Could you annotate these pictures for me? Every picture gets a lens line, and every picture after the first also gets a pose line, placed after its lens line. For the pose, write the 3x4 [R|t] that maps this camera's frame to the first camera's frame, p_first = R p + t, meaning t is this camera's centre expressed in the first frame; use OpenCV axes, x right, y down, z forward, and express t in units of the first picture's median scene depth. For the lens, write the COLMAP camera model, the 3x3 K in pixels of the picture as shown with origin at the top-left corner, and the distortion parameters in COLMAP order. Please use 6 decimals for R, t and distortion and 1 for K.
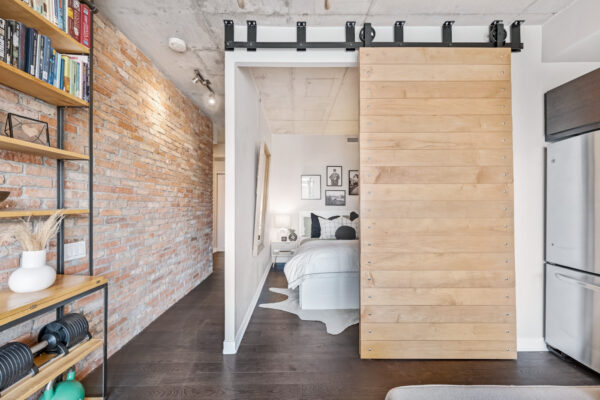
lens RADIAL K [[248.3, 0, 301.4], [0, 248.3, 203.0], [0, 0, 1]] dist [-0.001641, -0.000217]
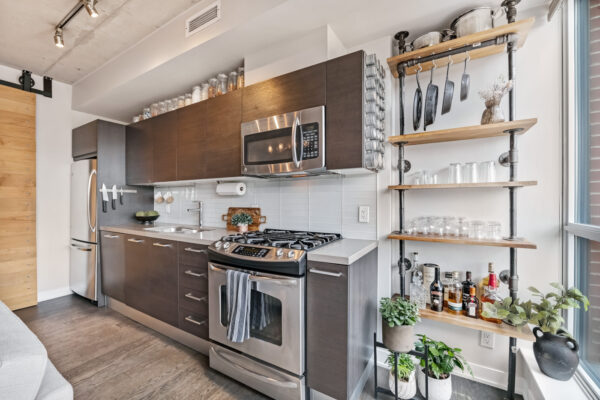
lens RADIAL K [[248.1, 0, 300.5], [0, 248.1, 199.8], [0, 0, 1]] dist [-0.010437, -0.000163]
pose [[0.516260, -0.000285, 0.856432, 0.415390], [-0.003008, 0.999993, 0.002146, -0.009938], [-0.856426, -0.003684, 0.516256, -1.094516]]
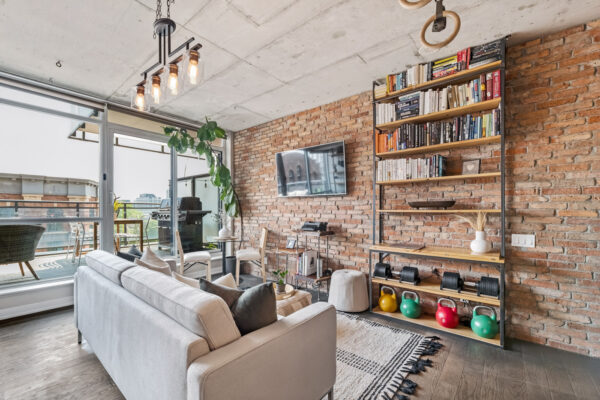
lens RADIAL K [[263.2, 0, 303.0], [0, 263.2, 211.3], [0, 0, 1]] dist [-0.003359, -0.000345]
pose [[-0.641453, 0.002922, -0.767157, 0.753867], [0.006195, 0.999980, -0.001370, 0.022385], [0.767138, -0.005631, -0.641458, 0.795706]]
